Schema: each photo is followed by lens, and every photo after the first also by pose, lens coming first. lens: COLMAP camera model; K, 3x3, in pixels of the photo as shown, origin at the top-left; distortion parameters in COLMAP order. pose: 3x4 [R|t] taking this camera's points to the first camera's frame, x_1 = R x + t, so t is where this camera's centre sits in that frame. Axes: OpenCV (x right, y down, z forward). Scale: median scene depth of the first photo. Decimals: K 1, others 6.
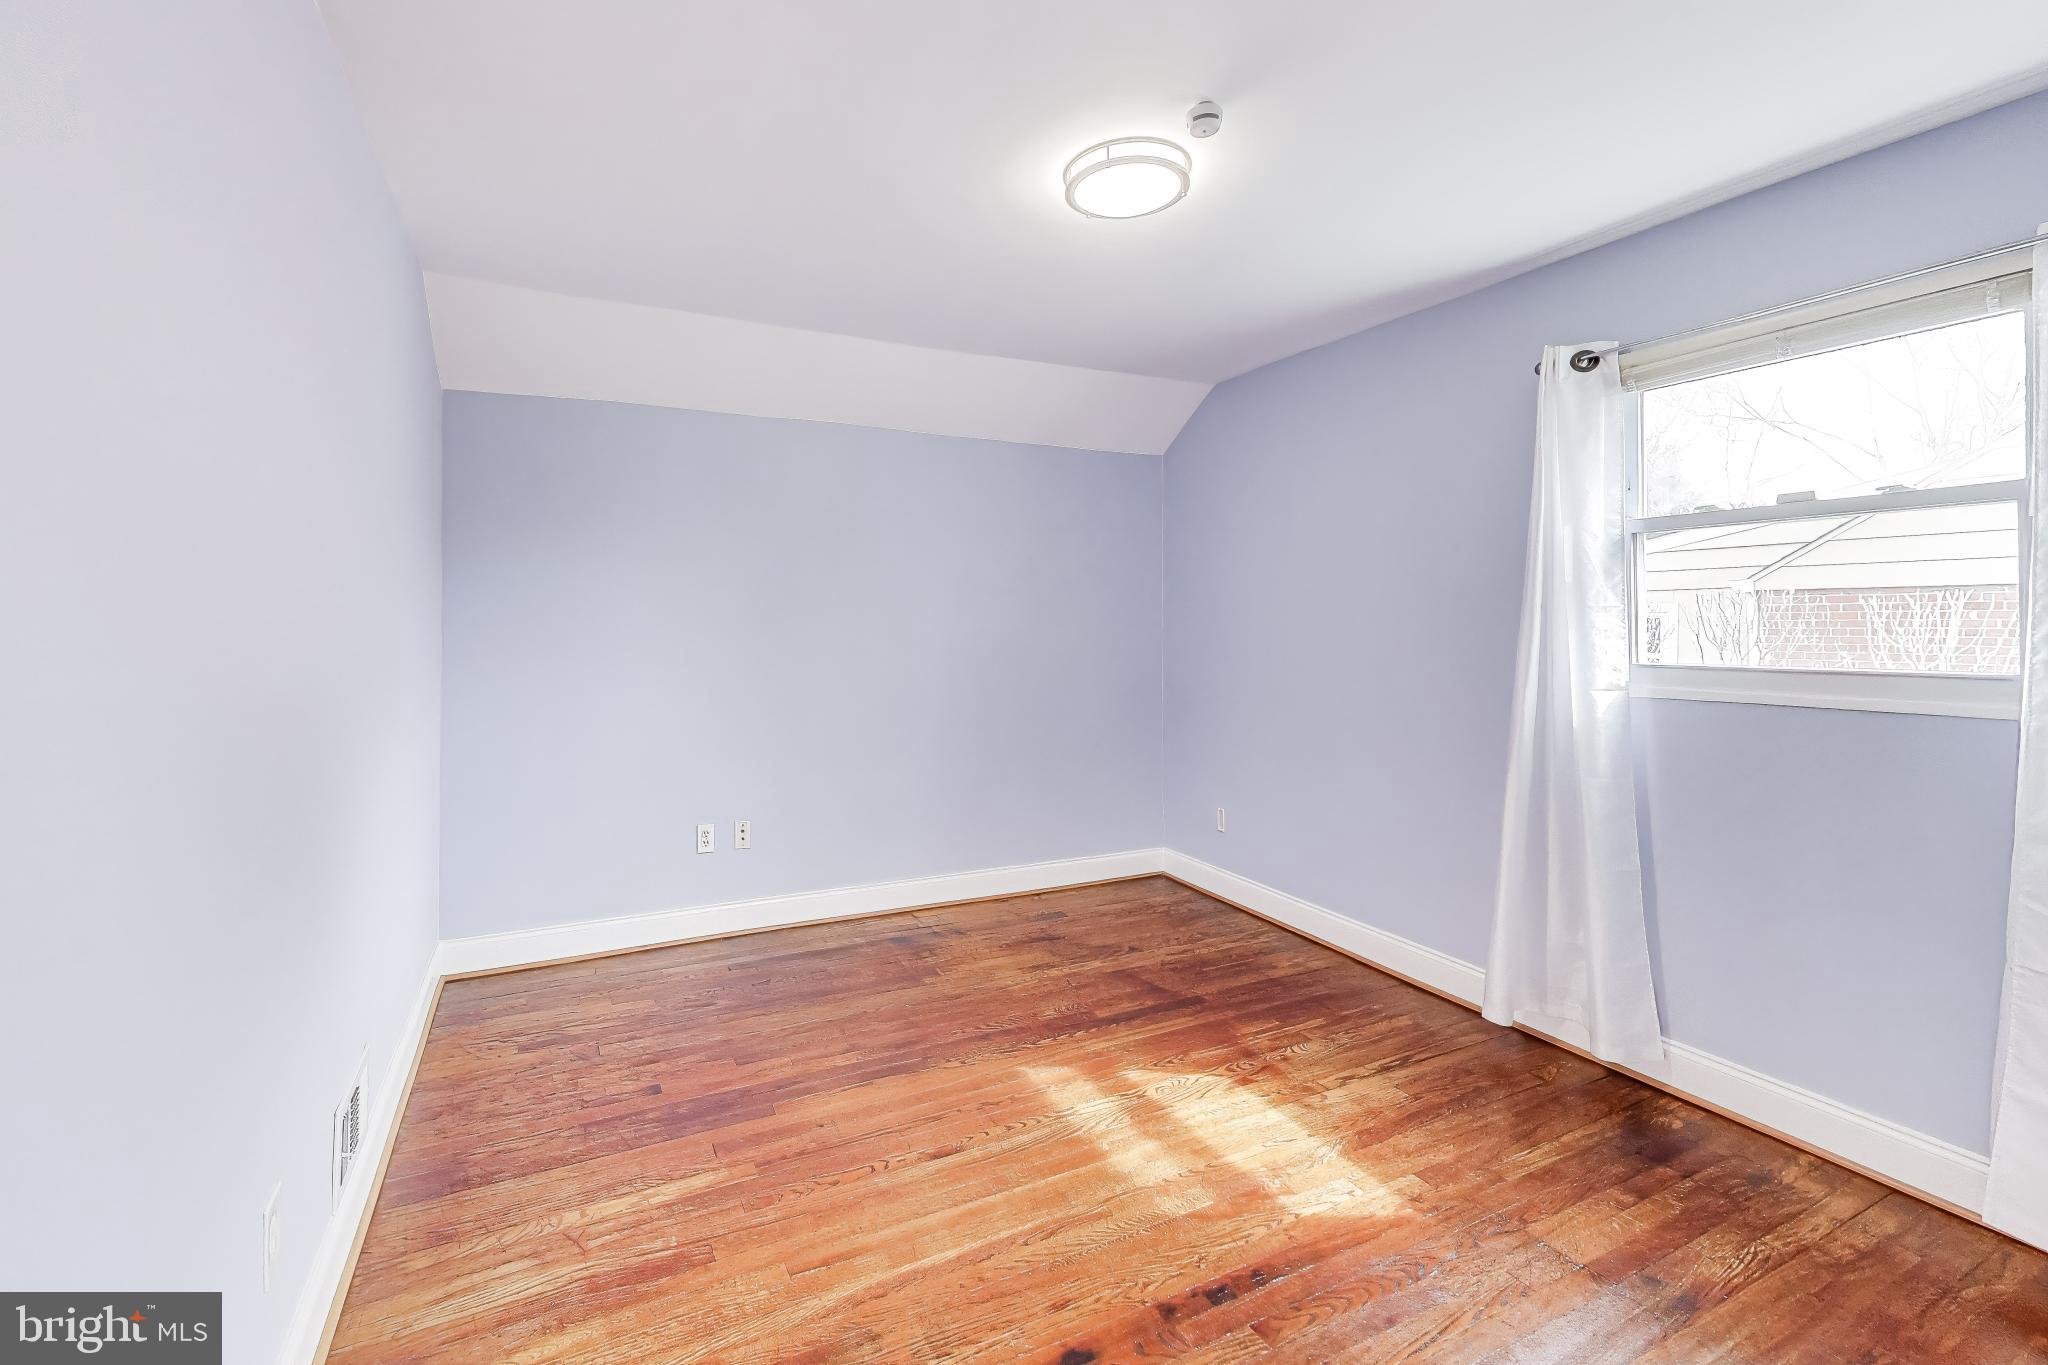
lens RADIAL K [[864.3, 0, 1011.5], [0, 864.3, 633.1], [0, 0, 1]] dist [-0.002283, 0.000028]
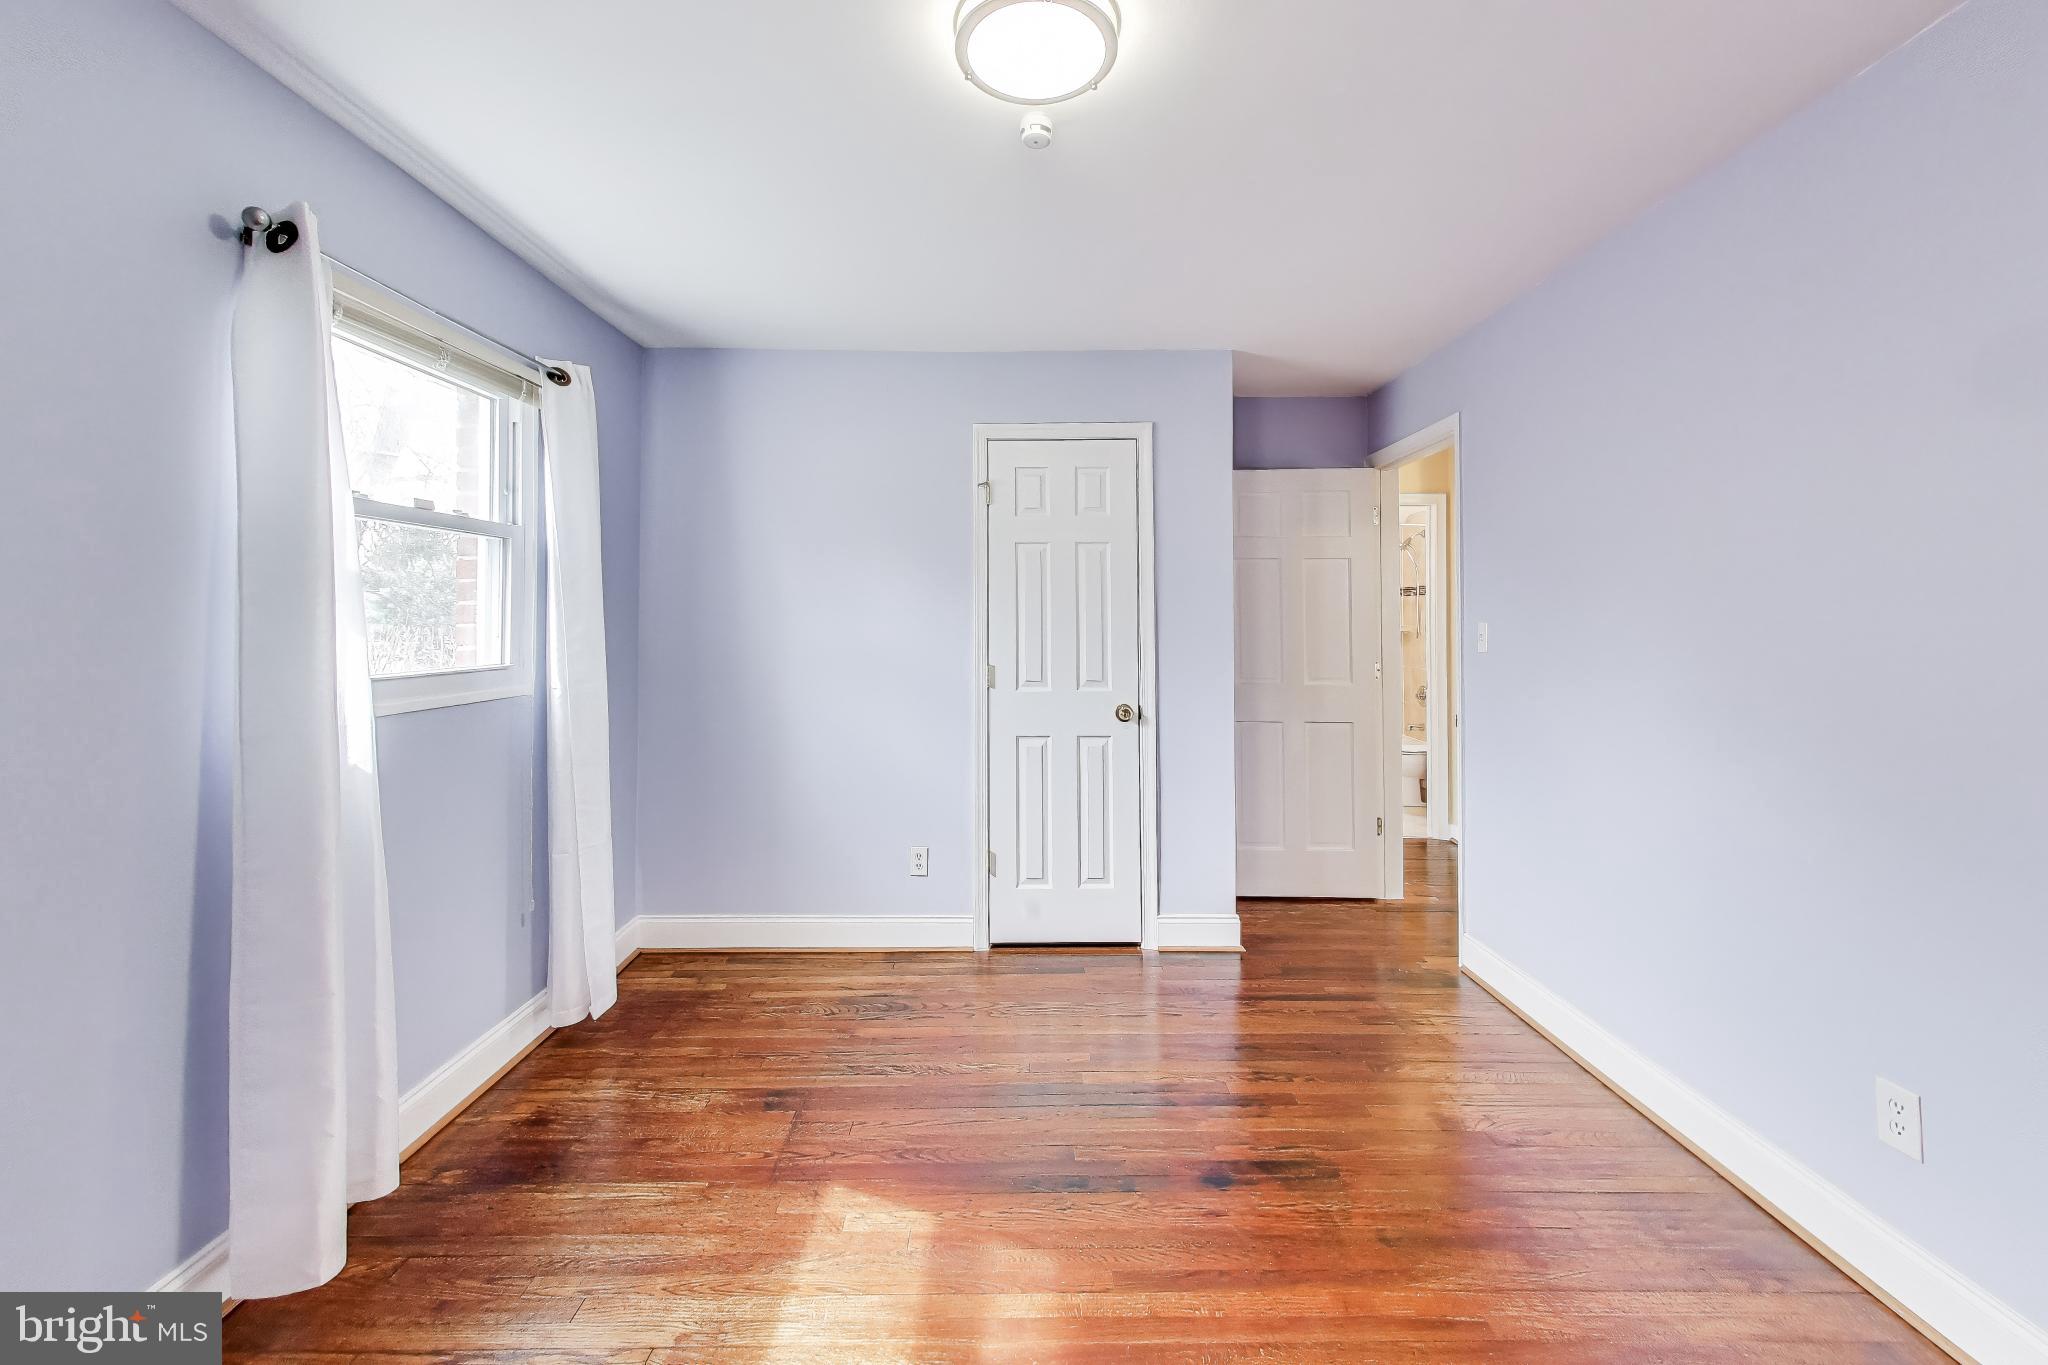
lens RADIAL K [[779.4, 0, 1022.0], [0, 779.4, 625.2], [0, 0, 1]] dist [-0.001480, 0.000122]
pose [[-0.877225, 0.006552, 0.480034, -0.193519], [-0.001761, 0.999856, -0.016866, 0.002704], [-0.480076, -0.015641, -0.877088, 1.746135]]
